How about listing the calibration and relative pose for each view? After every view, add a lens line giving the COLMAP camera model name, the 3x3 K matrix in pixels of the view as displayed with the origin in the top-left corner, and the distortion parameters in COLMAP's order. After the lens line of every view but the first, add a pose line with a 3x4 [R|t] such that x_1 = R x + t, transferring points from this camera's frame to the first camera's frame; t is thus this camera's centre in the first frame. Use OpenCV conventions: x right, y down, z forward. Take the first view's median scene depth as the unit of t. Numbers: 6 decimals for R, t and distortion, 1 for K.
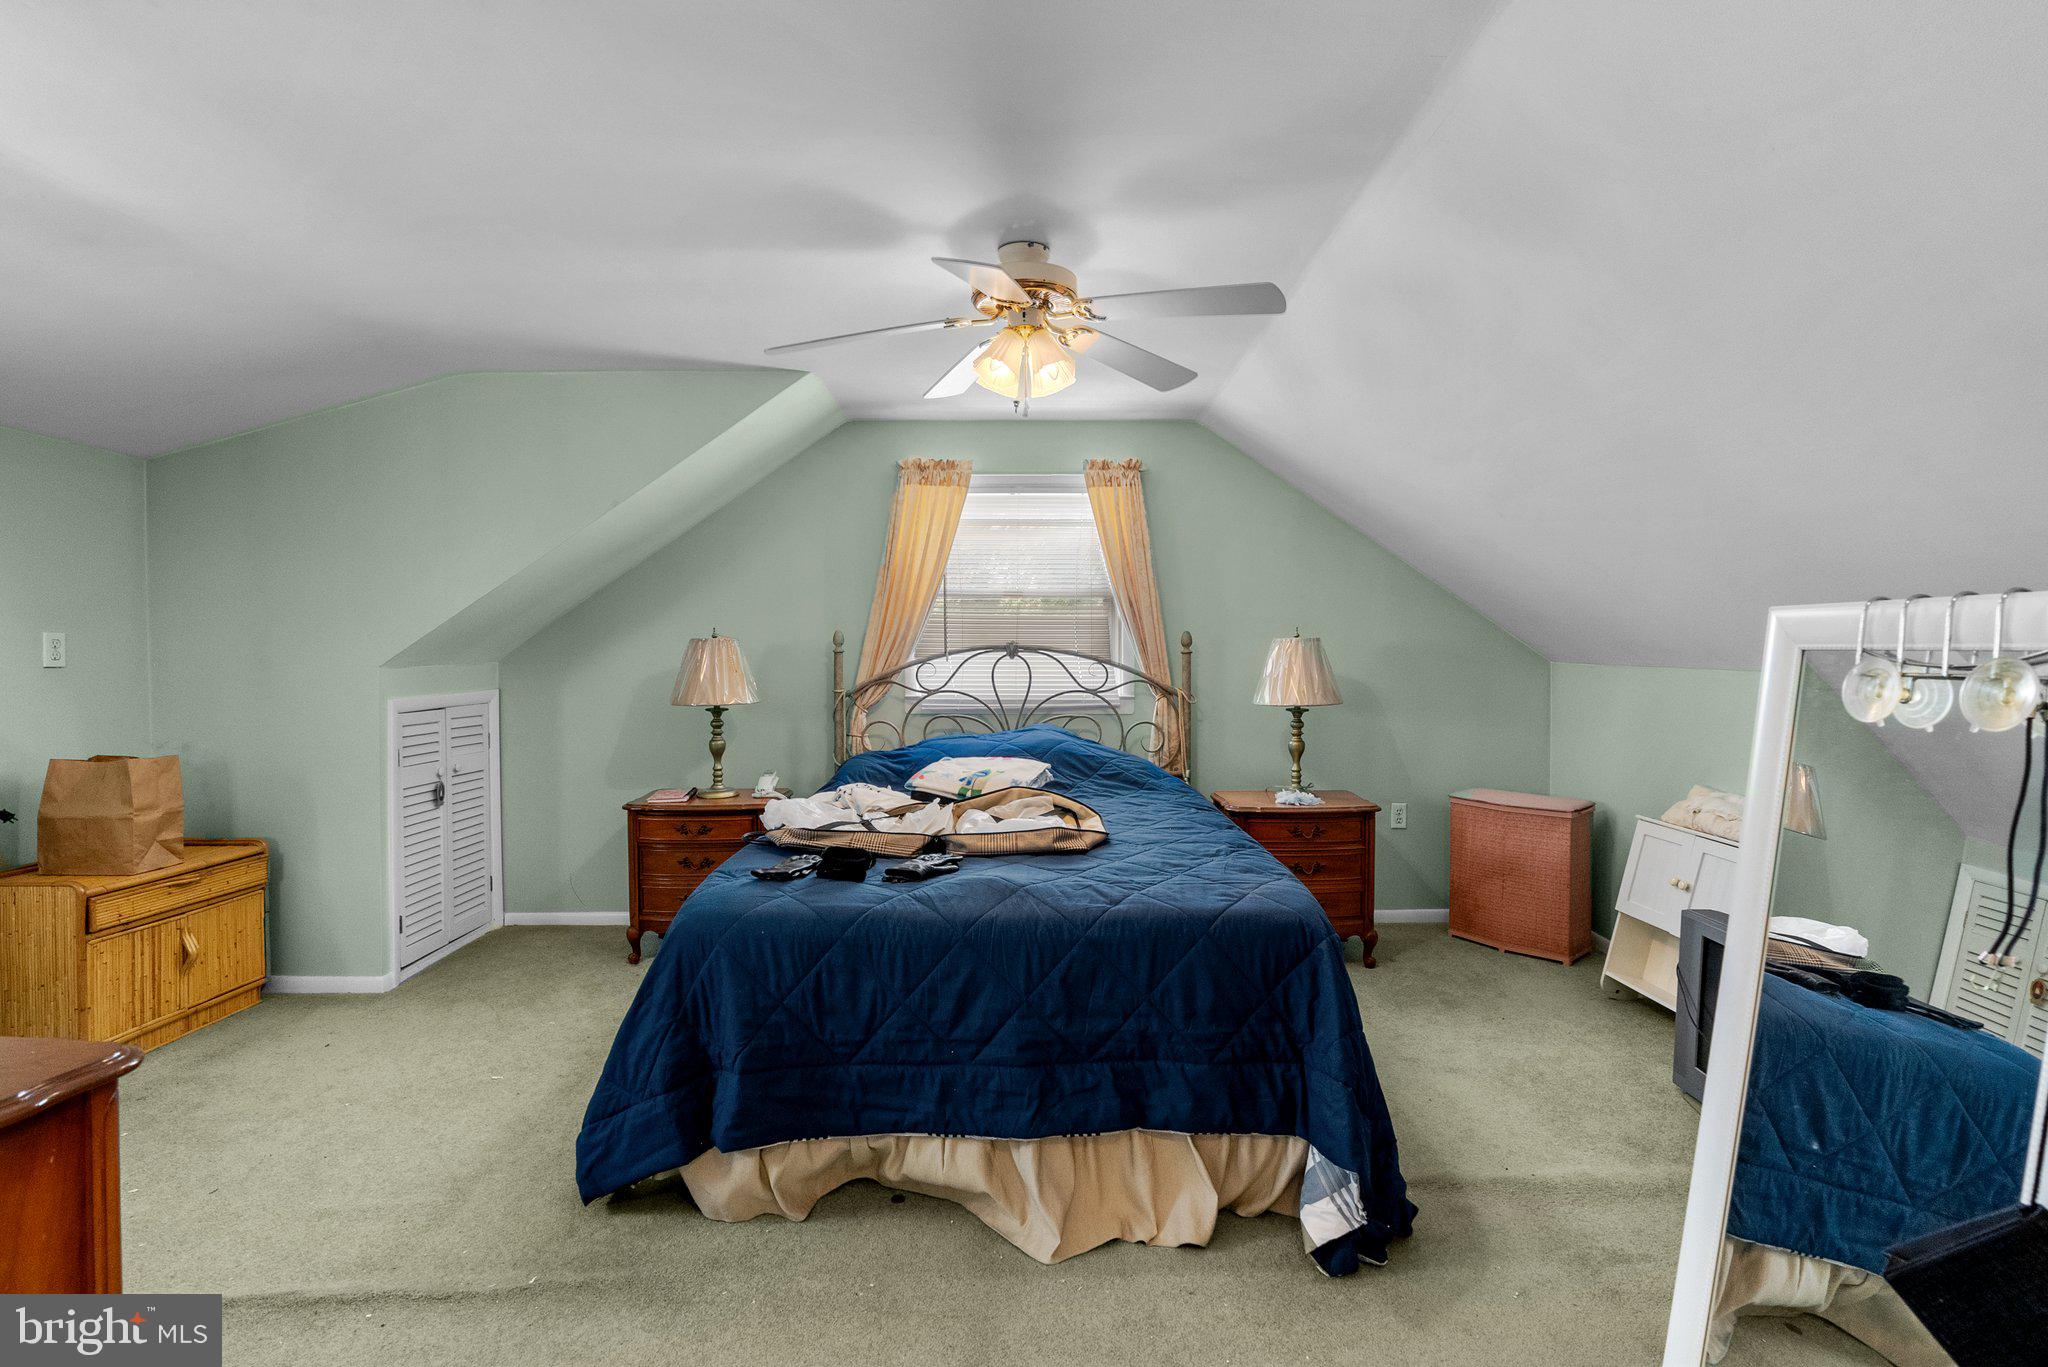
lens RADIAL K [[928.6, 0, 1039.6], [0, 928.6, 682.6], [0, 0, 1]] dist [-0.009817, 0.003246]
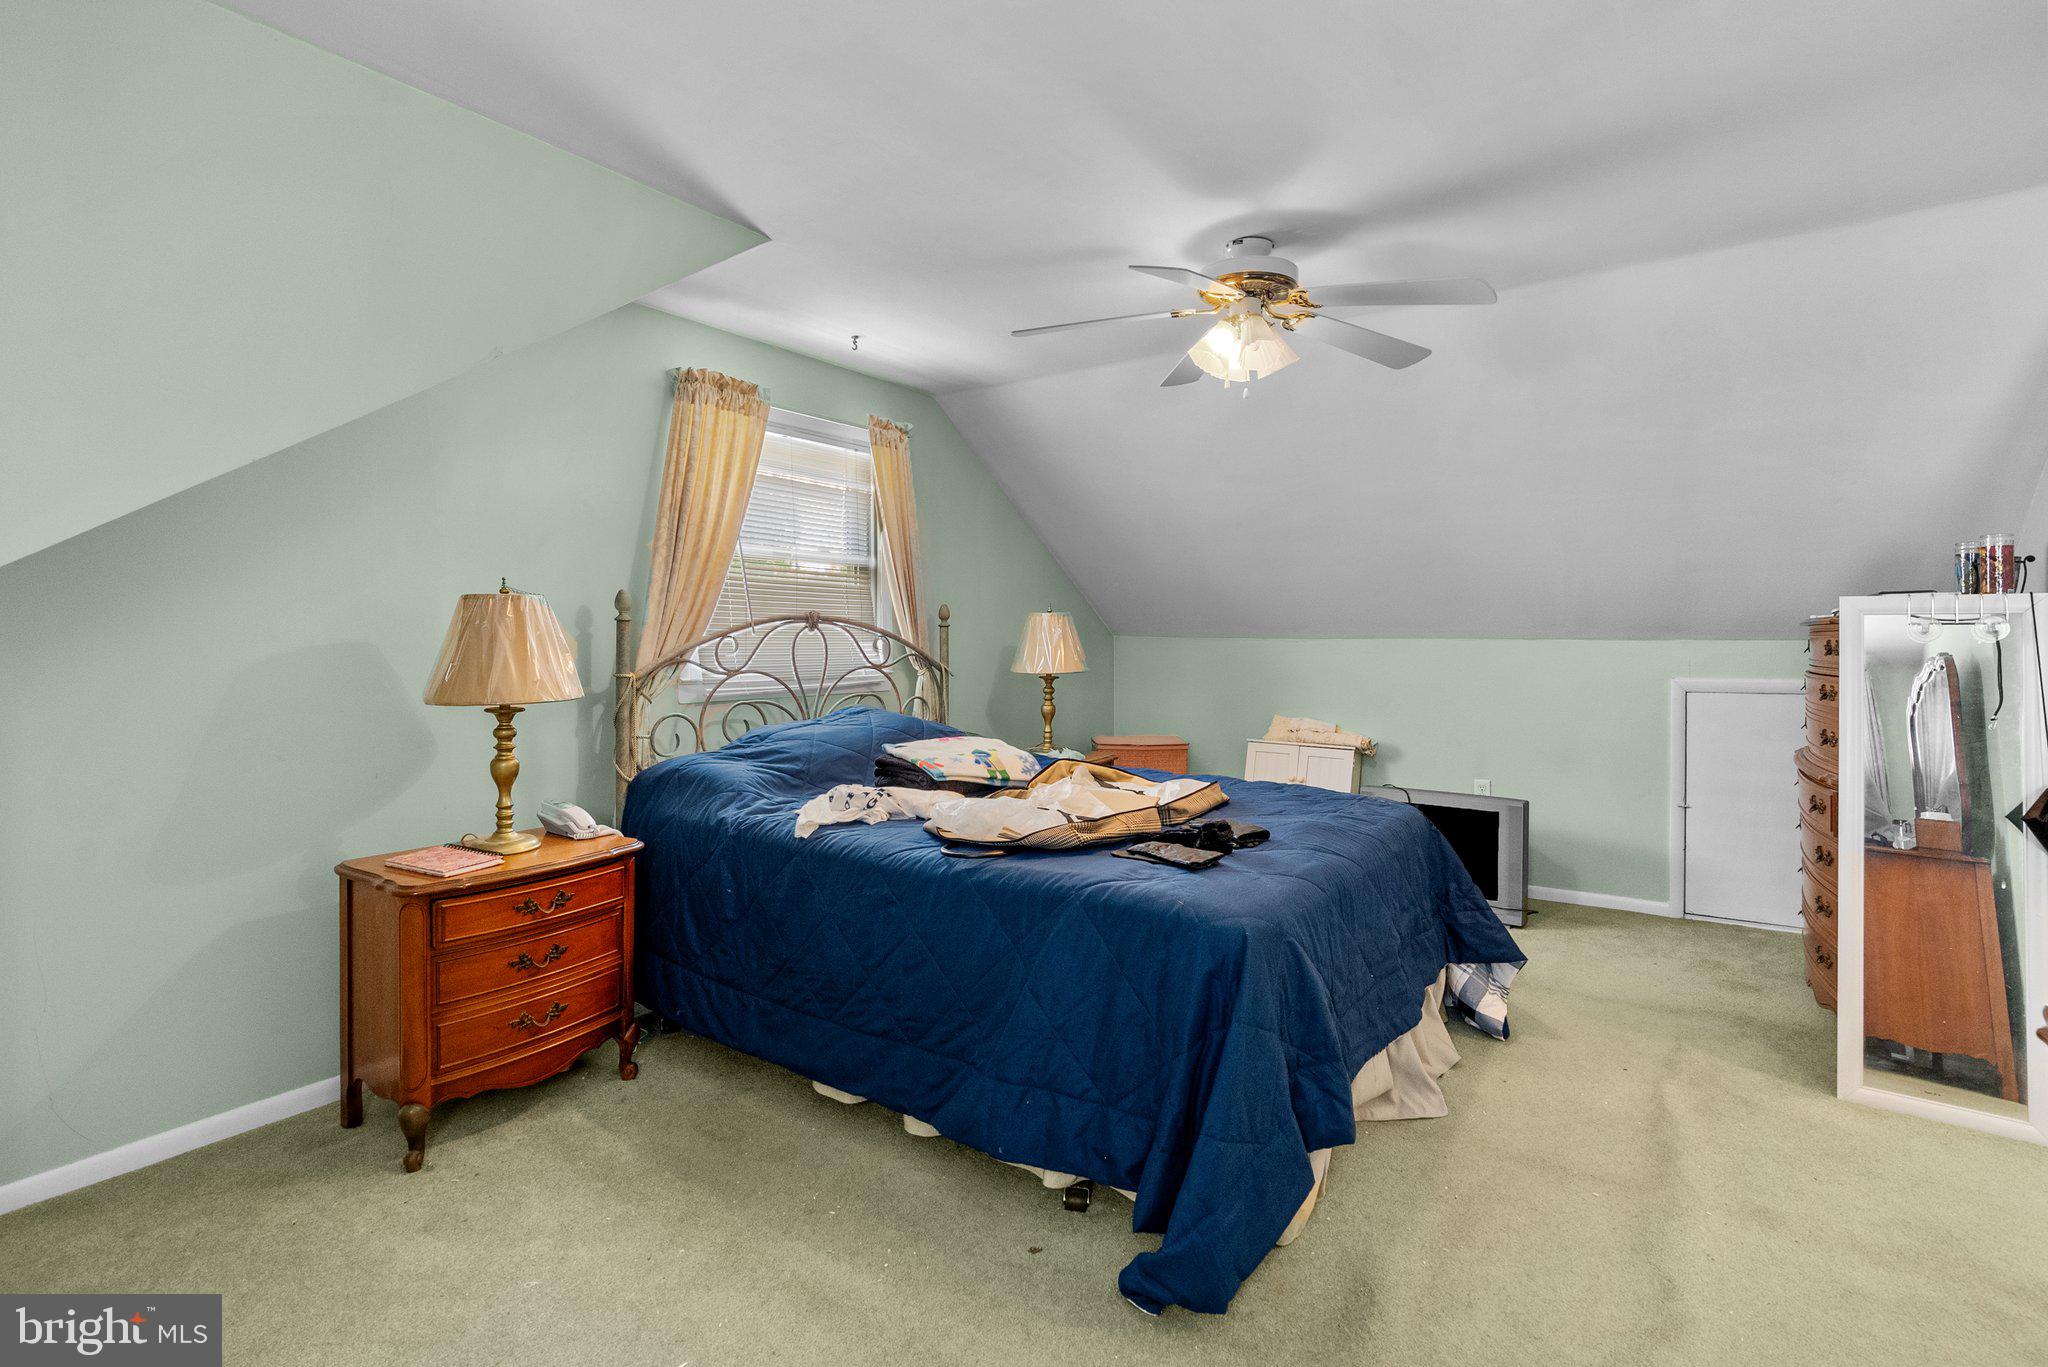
lens RADIAL K [[928.6, 0, 1034.4], [0, 928.6, 665.0], [0, 0, 1]] dist [-0.009817, 0.003246]
pose [[0.583537, -0.024676, 0.811712, -0.608952], [0.022503, 0.999646, 0.014212, -0.001804], [-0.811775, 0.009972, 0.583885, 0.332626]]
